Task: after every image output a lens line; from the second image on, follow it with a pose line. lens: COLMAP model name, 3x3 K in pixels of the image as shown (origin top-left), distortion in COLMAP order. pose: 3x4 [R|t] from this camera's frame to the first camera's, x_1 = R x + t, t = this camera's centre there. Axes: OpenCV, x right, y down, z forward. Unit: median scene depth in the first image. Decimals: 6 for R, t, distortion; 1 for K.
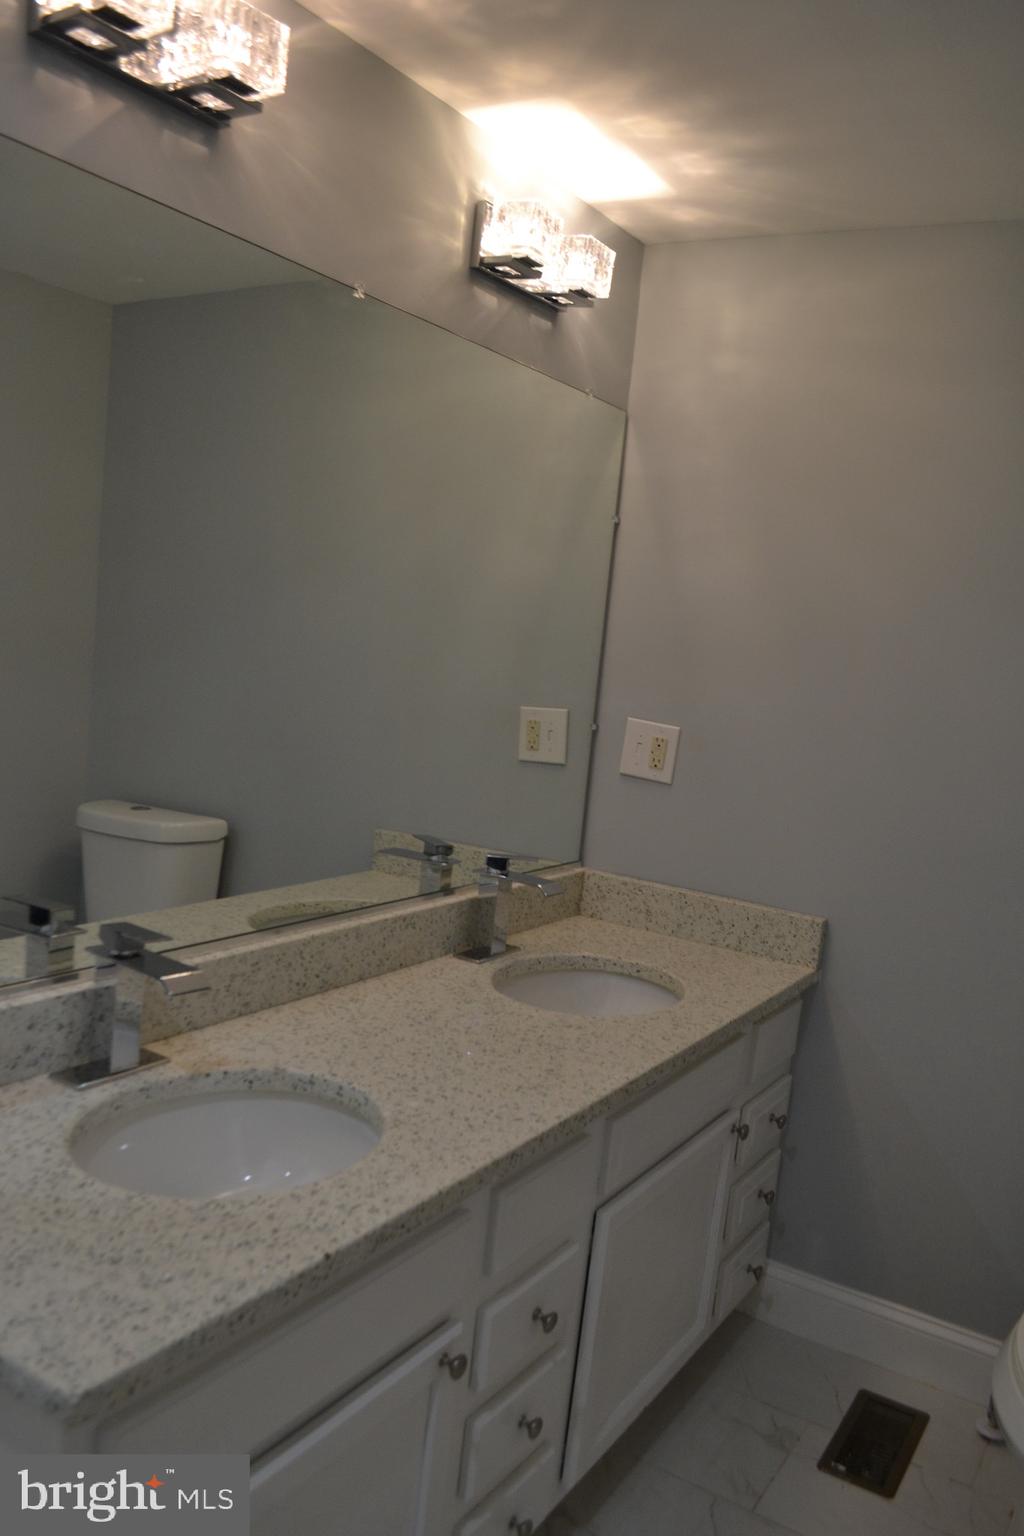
lens RADIAL K [[1209.0, 0, 505.5], [0, 1209.0, 768.9], [0, 0, 1]] dist [-0.062746, -0.000099]
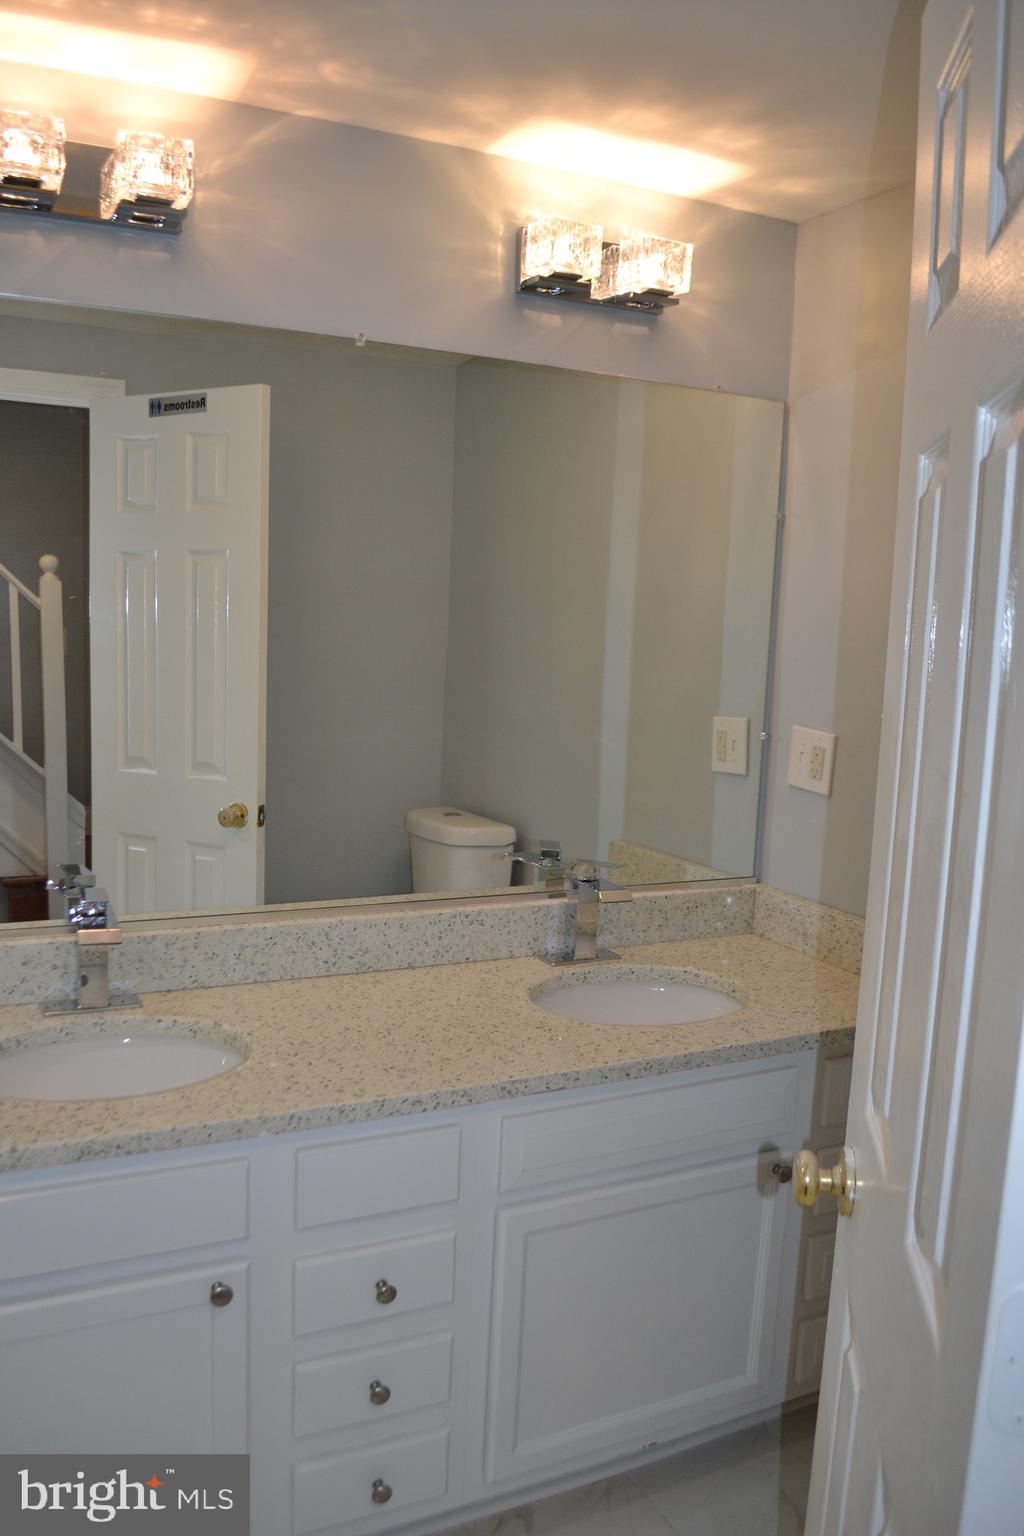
lens RADIAL K [[1209.0, 0, 503.7], [0, 1209.0, 770.6], [0, 0, 1]] dist [-0.062746, -0.000099]
pose [[0.858934, 0.003101, -0.512076, 0.507470], [-0.014516, 0.999727, -0.018295, 0.017096], [0.511880, 0.023147, 0.858745, 0.108534]]
